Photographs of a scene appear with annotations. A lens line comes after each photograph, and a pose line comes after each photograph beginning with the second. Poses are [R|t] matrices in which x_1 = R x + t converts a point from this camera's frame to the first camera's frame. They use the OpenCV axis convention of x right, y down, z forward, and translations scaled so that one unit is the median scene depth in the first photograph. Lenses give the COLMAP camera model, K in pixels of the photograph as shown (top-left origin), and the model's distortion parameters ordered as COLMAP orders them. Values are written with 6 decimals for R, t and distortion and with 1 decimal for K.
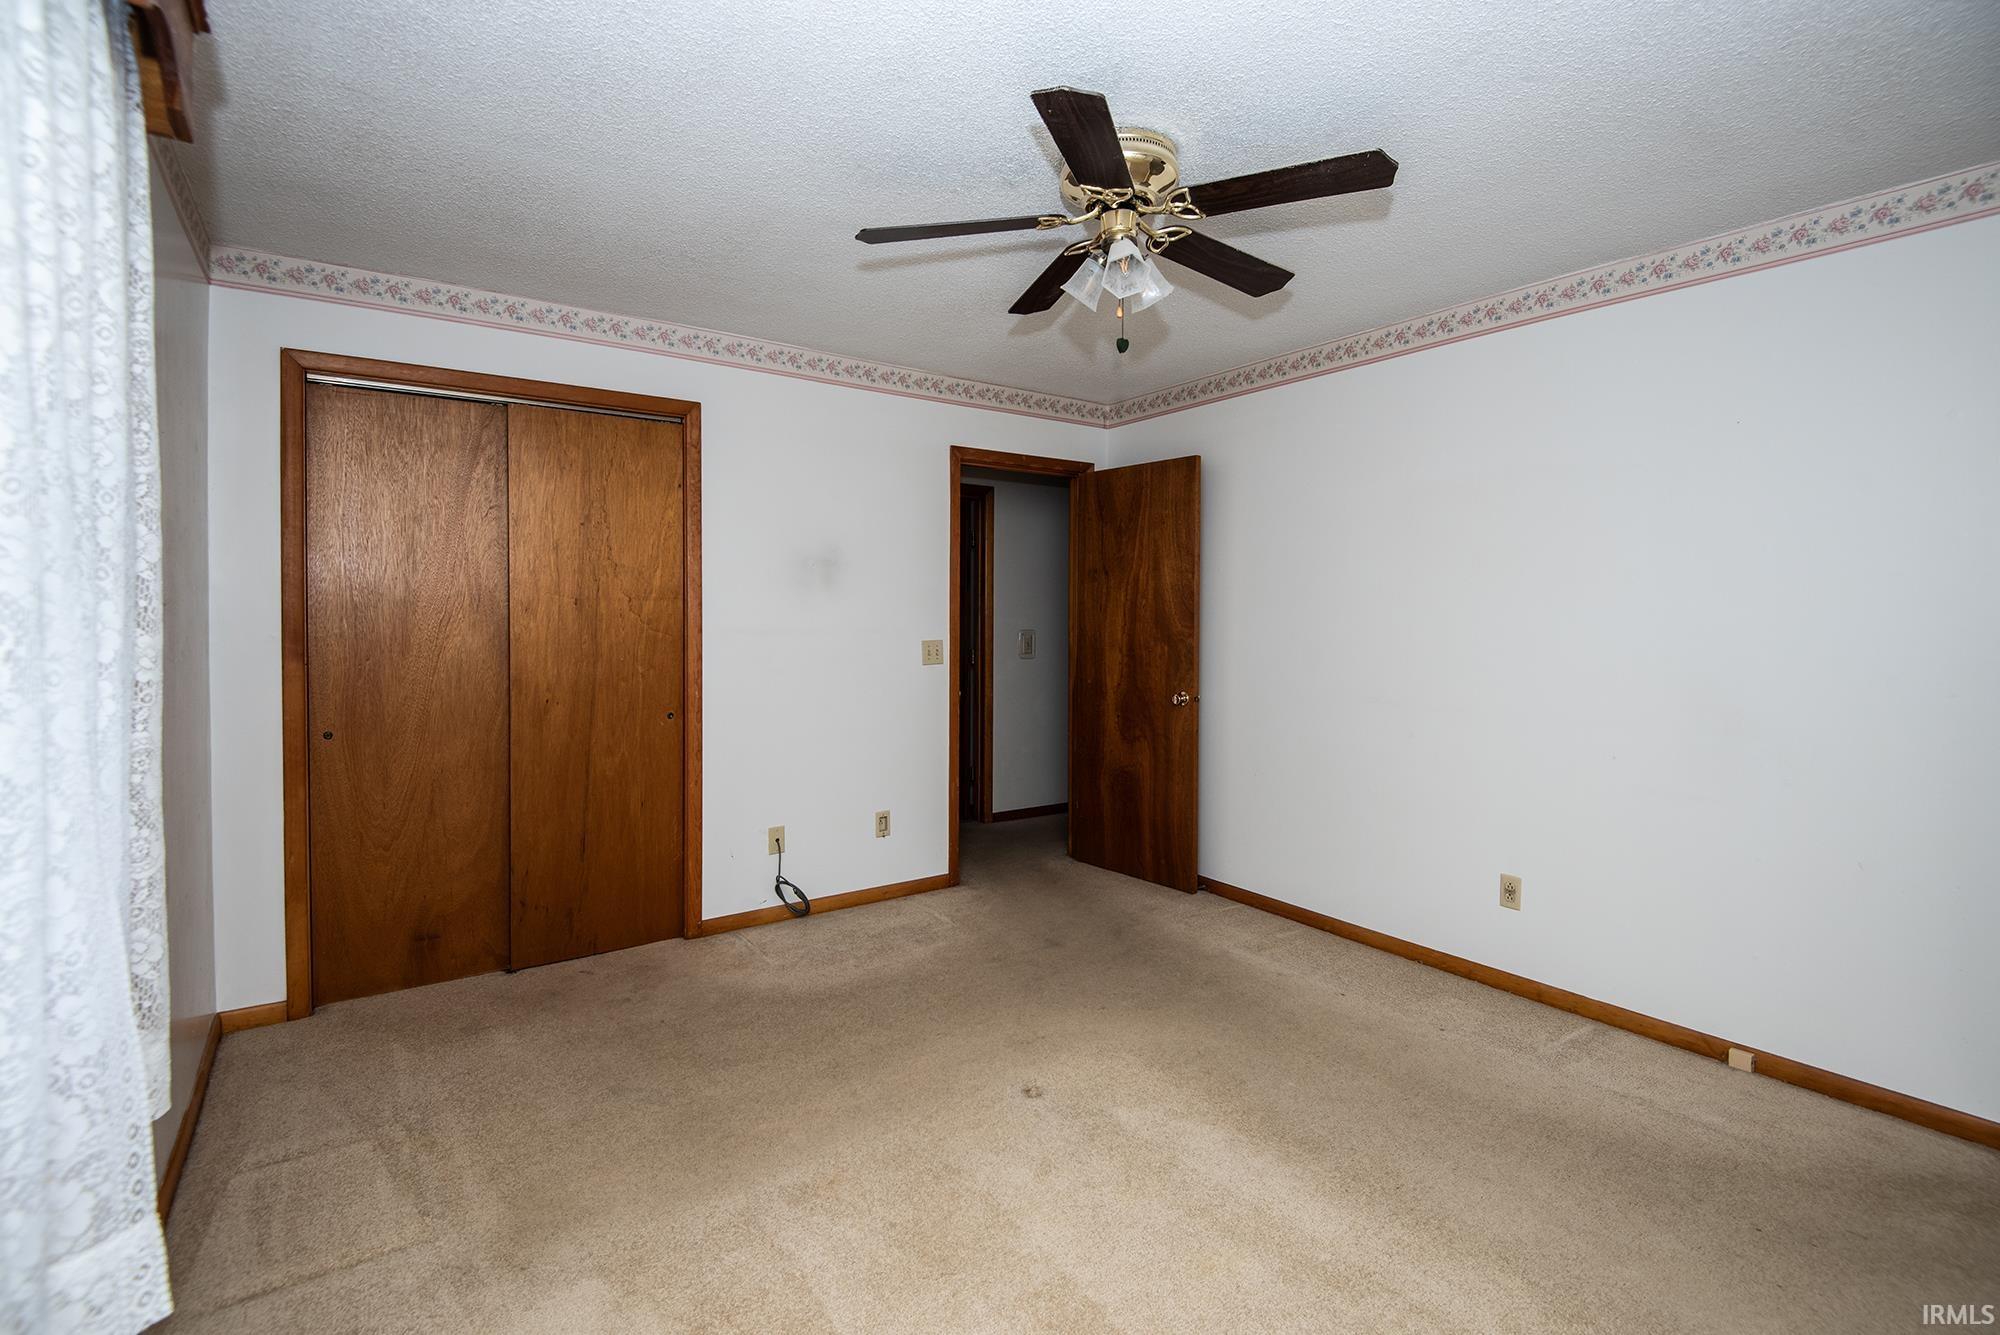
lens RADIAL K [[894.5, 0, 991.5], [0, 894.5, 641.9], [0, 0, 1]] dist [0.018378, -0.031054]
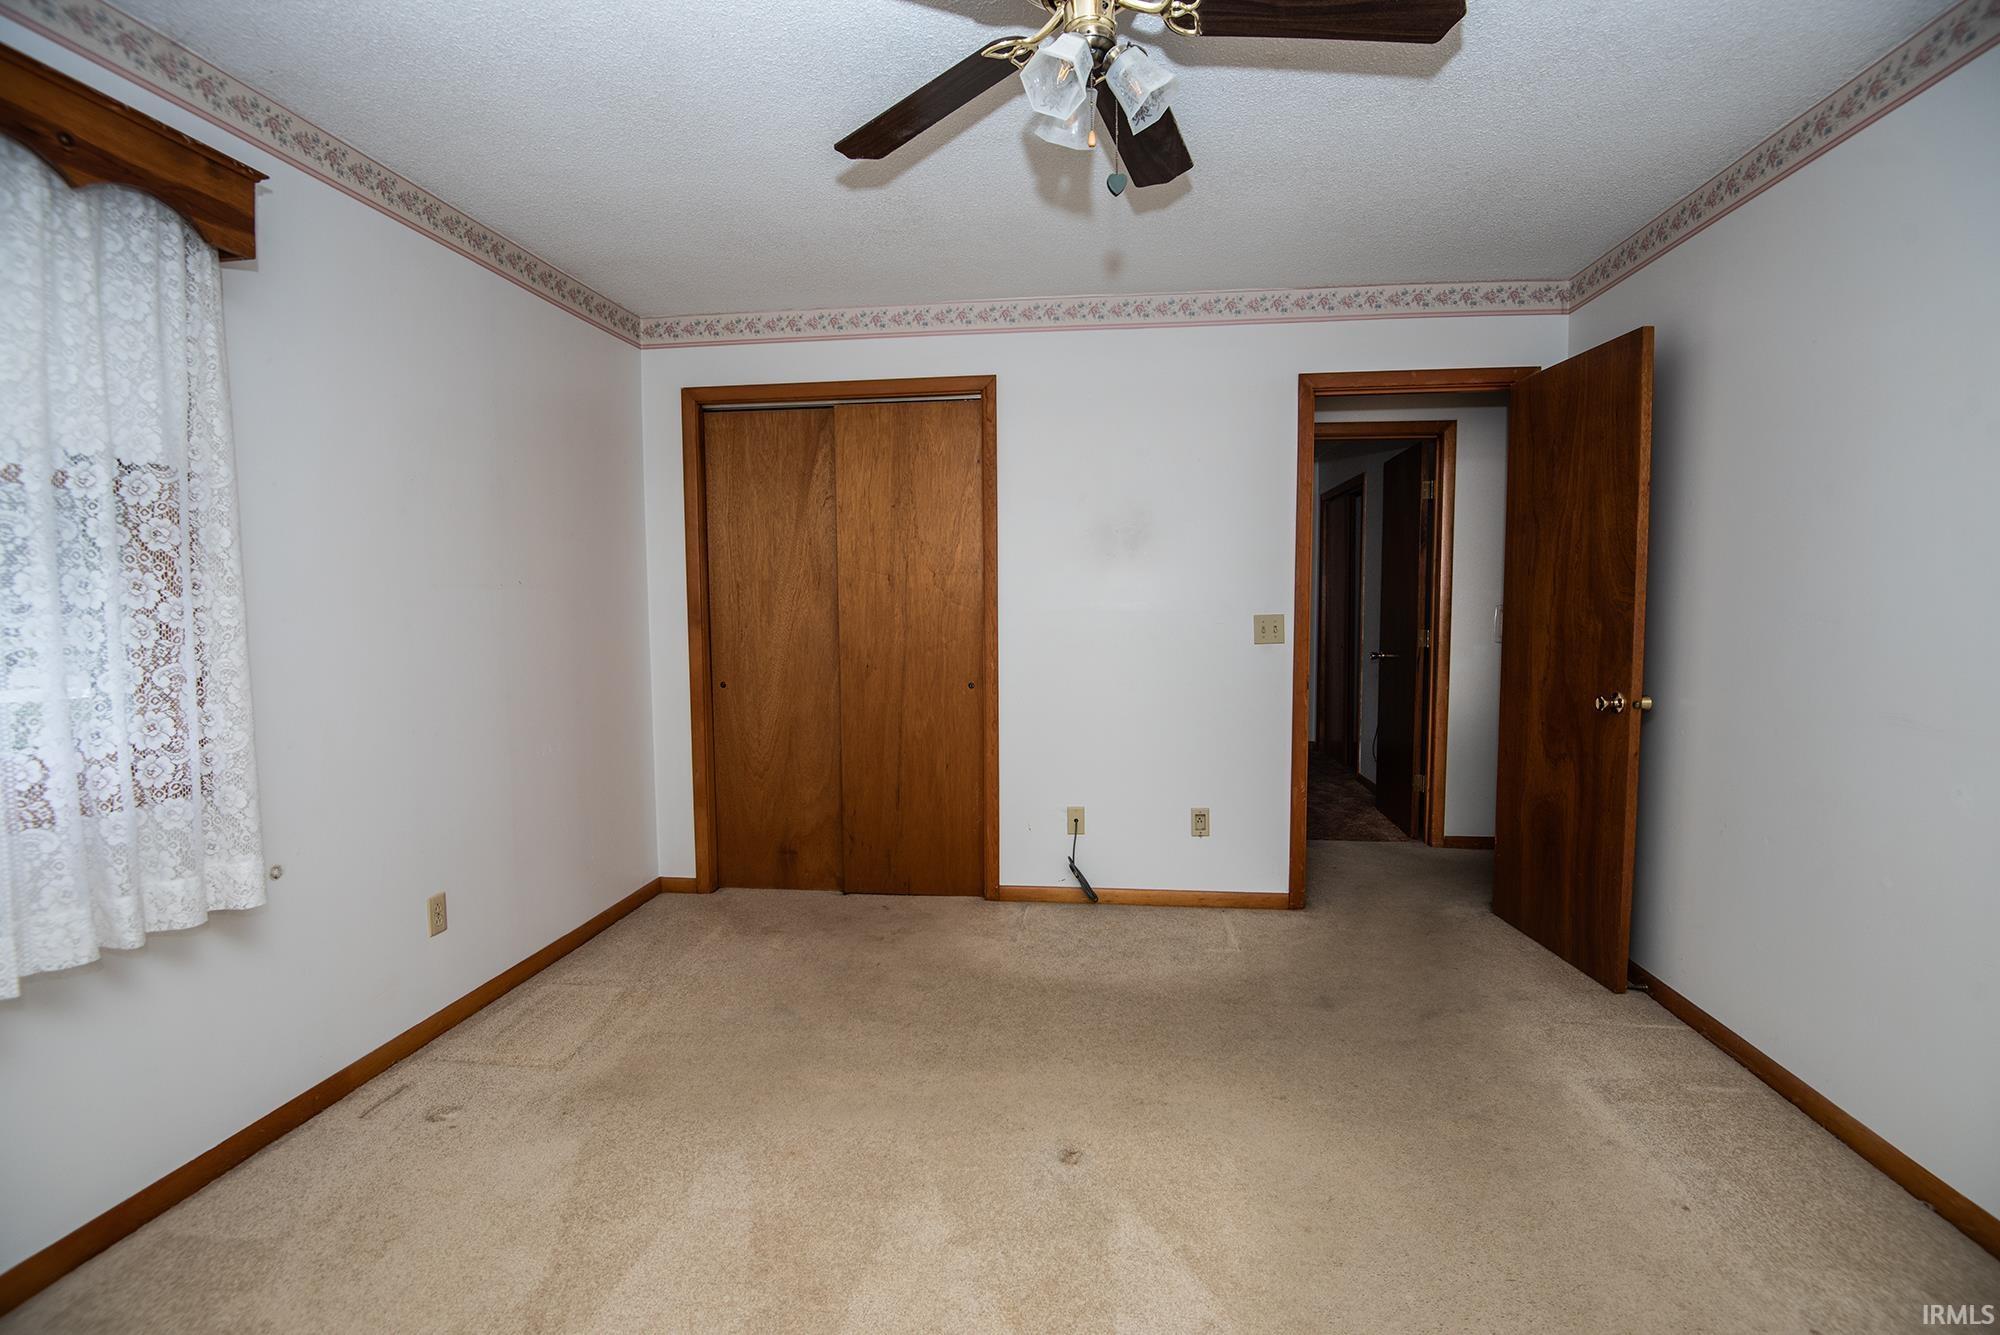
lens RADIAL K [[905.4, 0, 1000.0], [0, 905.4, 667.5], [0, 0, 1]] dist [-0.040618, -0.001011]
pose [[0.746645, 0.042563, -0.663860, 0.360714], [-0.004901, 0.998276, 0.058491, 0.000076], [0.665205, -0.040419, 0.745566, 0.240678]]
